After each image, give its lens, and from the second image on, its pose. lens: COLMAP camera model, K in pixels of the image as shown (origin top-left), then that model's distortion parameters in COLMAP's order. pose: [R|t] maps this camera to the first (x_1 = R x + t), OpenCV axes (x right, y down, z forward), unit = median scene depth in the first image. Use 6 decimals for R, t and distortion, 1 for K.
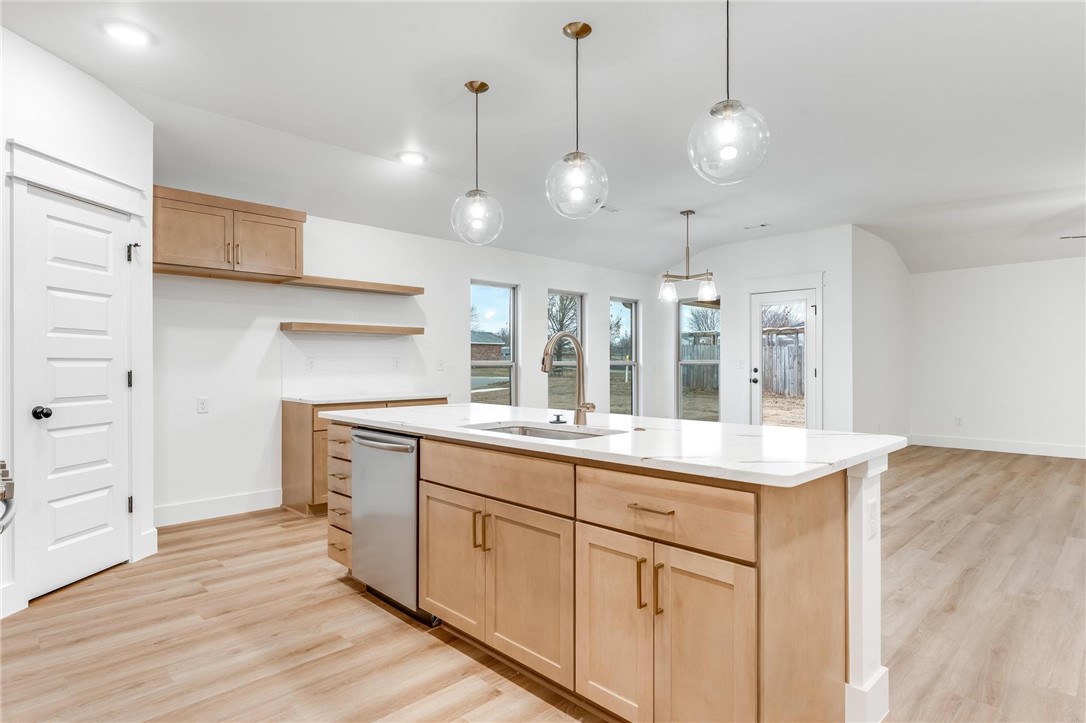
lens RADIAL K [[583.9, 0, 545.4], [0, 583.9, 363.2], [0, 0, 1]] dist [0.000598, 0.000968]
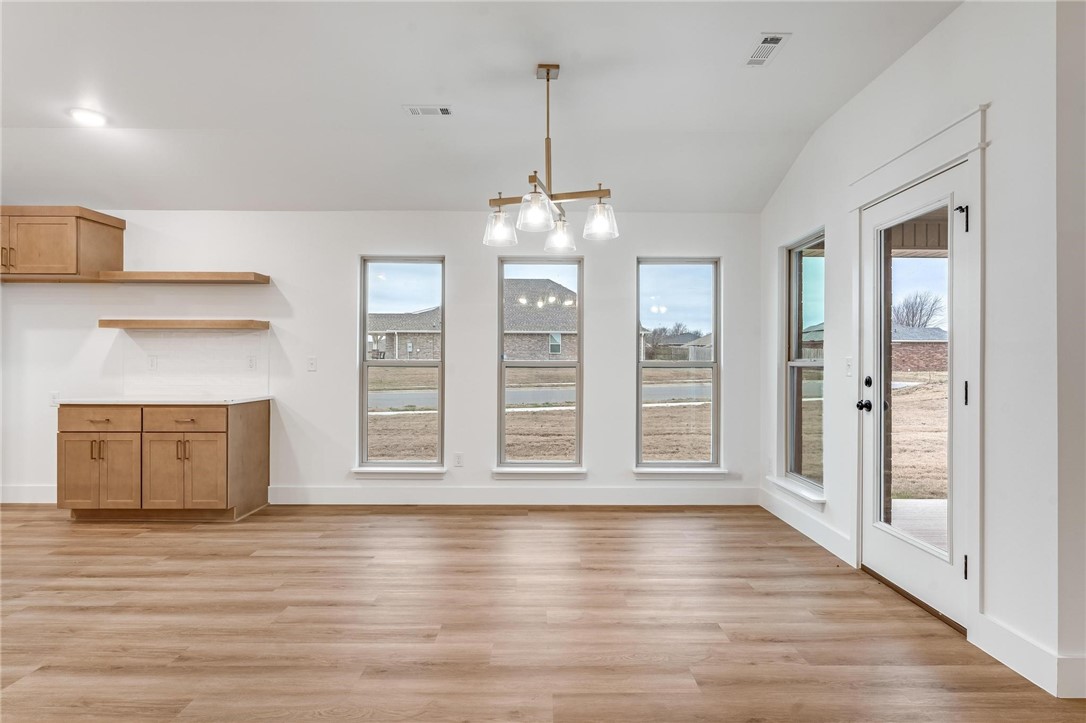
lens RADIAL K [[557.3, 0, 545.7], [0, 557.3, 361.3], [0, 0, 1]] dist [-0.001567, -0.000364]
pose [[0.717578, 0.001483, -0.696476, 1.142648], [-0.005192, 0.999981, -0.003220, -0.001239], [0.696458, 0.005926, 0.717573, 1.267249]]
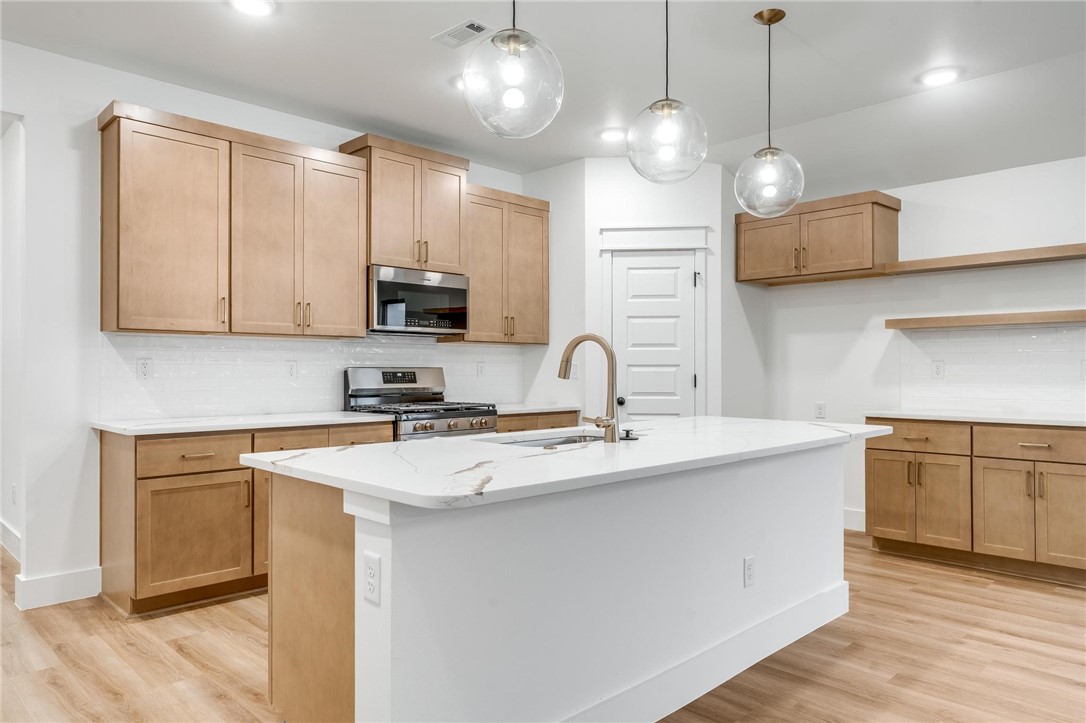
lens RADIAL K [[717.4, 0, 543.4], [0, 717.4, 367.0], [0, 0, 1]] dist [0.005046, 0.000860]
pose [[0.001990, -0.000763, -0.999998, 0.907263], [0.001645, 0.999998, -0.000760, -0.002576], [0.999997, -0.001643, 0.001992, 0.745255]]
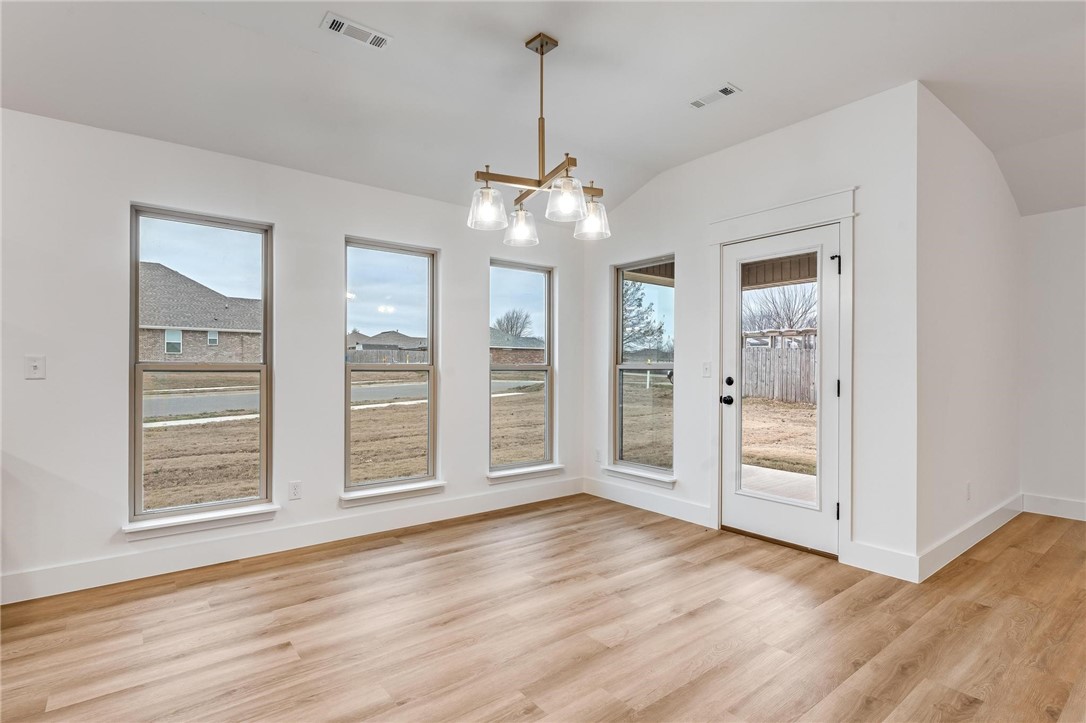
lens RADIAL K [[536.5, 0, 546.4], [0, 536.5, 368.6], [0, 0, 1]] dist [-0.000006, -0.000802]
pose [[0.994323, 0.006072, -0.106226, 0.573931], [-0.005833, 0.999980, 0.002556, -0.000529], [0.106239, -0.001922, 0.994339, 1.125212]]
